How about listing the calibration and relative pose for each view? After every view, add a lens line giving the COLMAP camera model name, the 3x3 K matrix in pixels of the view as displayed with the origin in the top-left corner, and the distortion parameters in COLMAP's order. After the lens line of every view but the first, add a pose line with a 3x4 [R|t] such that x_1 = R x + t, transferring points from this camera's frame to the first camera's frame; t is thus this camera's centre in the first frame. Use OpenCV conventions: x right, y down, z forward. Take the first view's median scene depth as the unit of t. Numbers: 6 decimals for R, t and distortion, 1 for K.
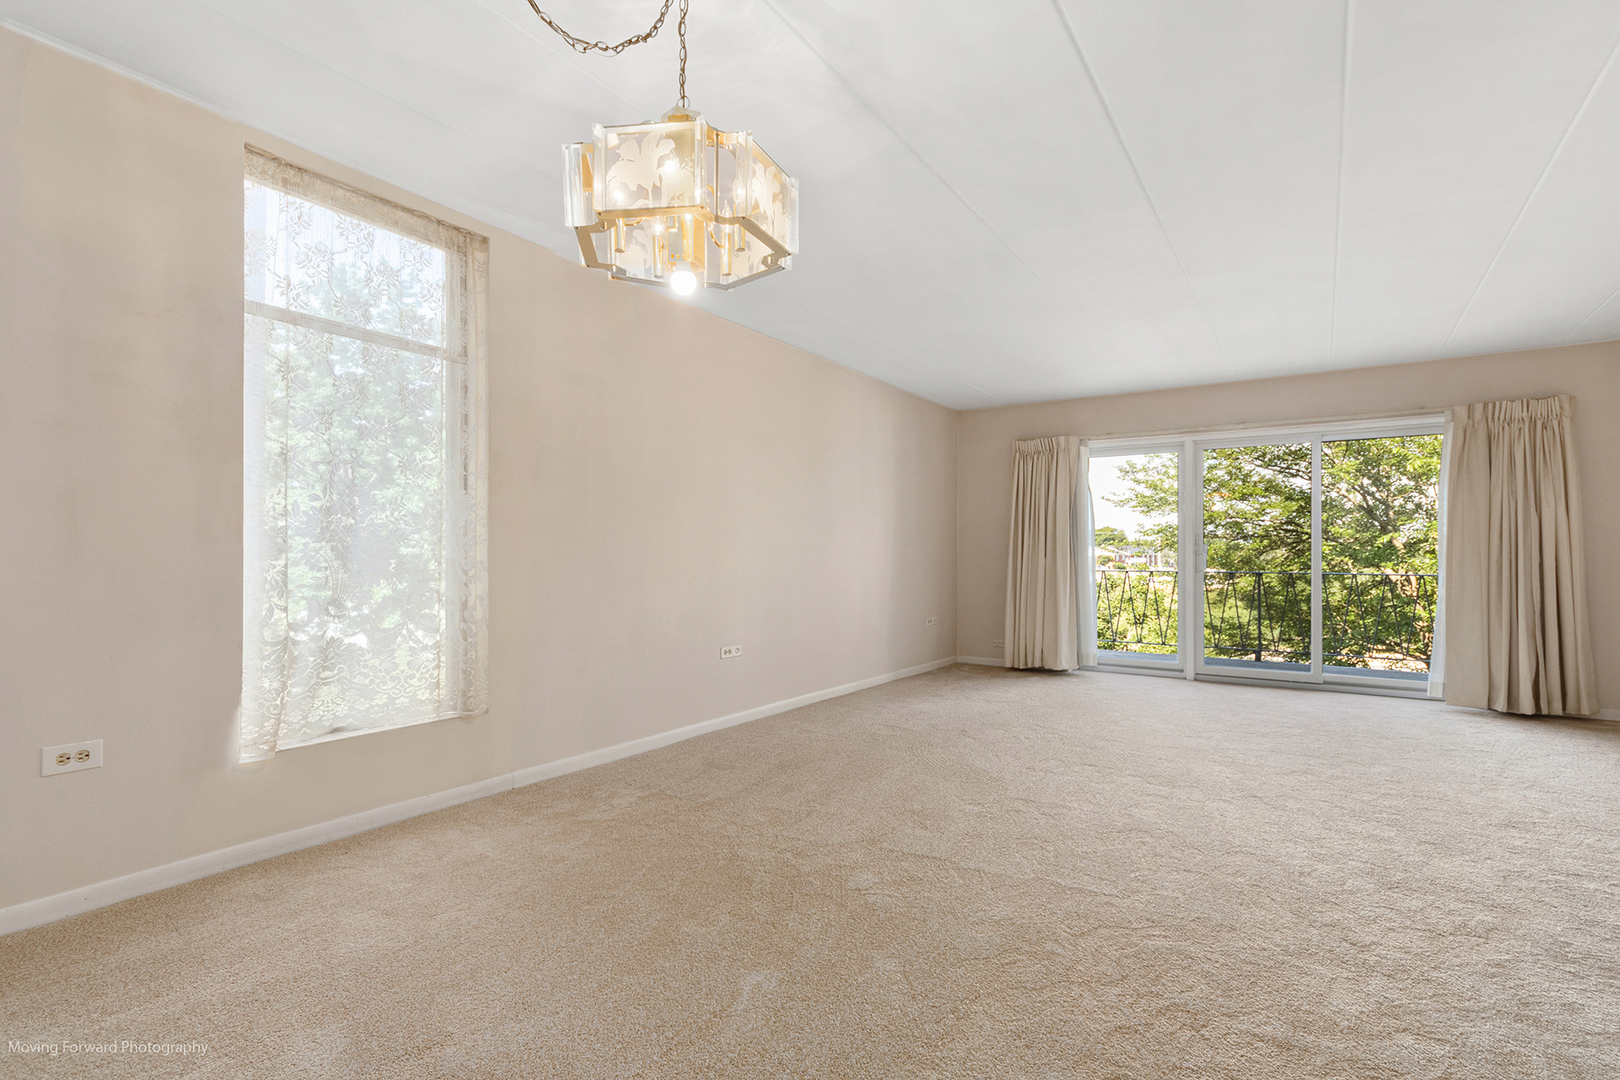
lens RADIAL K [[752.3, 0, 812.6], [0, 752.3, 554.5], [0, 0, 1]] dist [-0.006004, -0.000943]
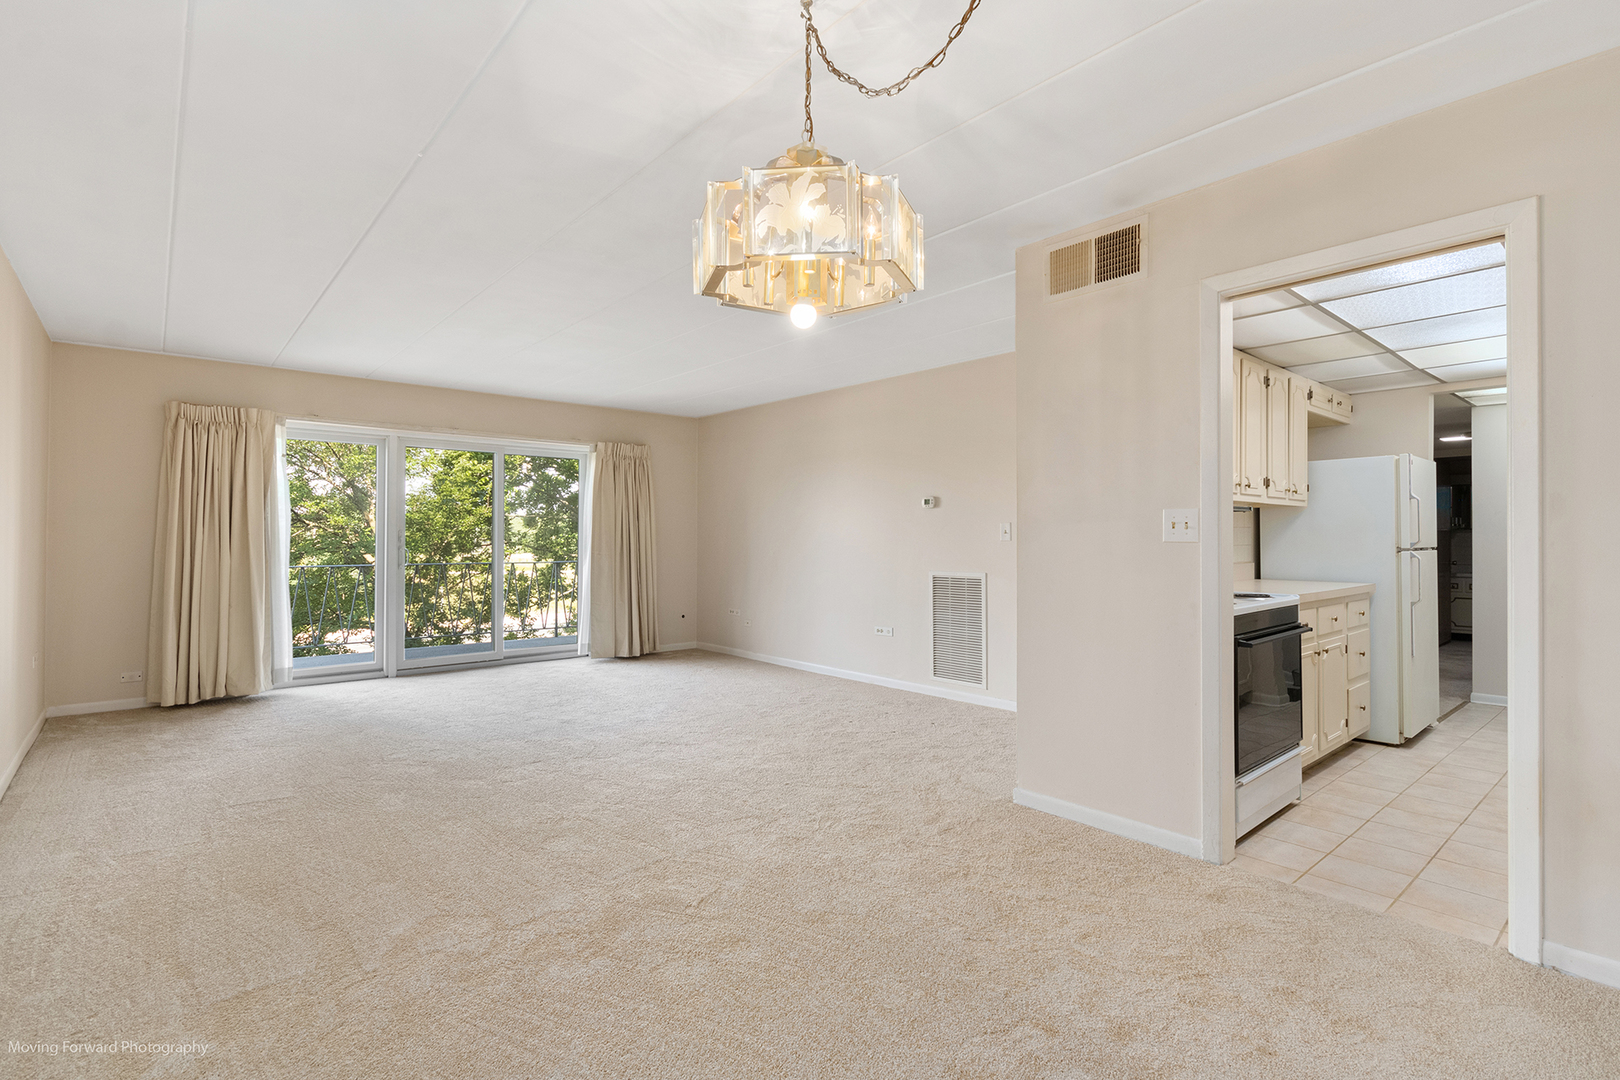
lens RADIAL K [[763.0, 0, 805.8], [0, 763.0, 533.6], [0, 0, 1]] dist [-0.002838, 0.006889]
pose [[0.269162, 0.003322, 0.963089, -0.398302], [-0.002073, 0.999994, -0.002870, -0.025340], [-0.963093, -0.001224, 0.269167, 0.253570]]
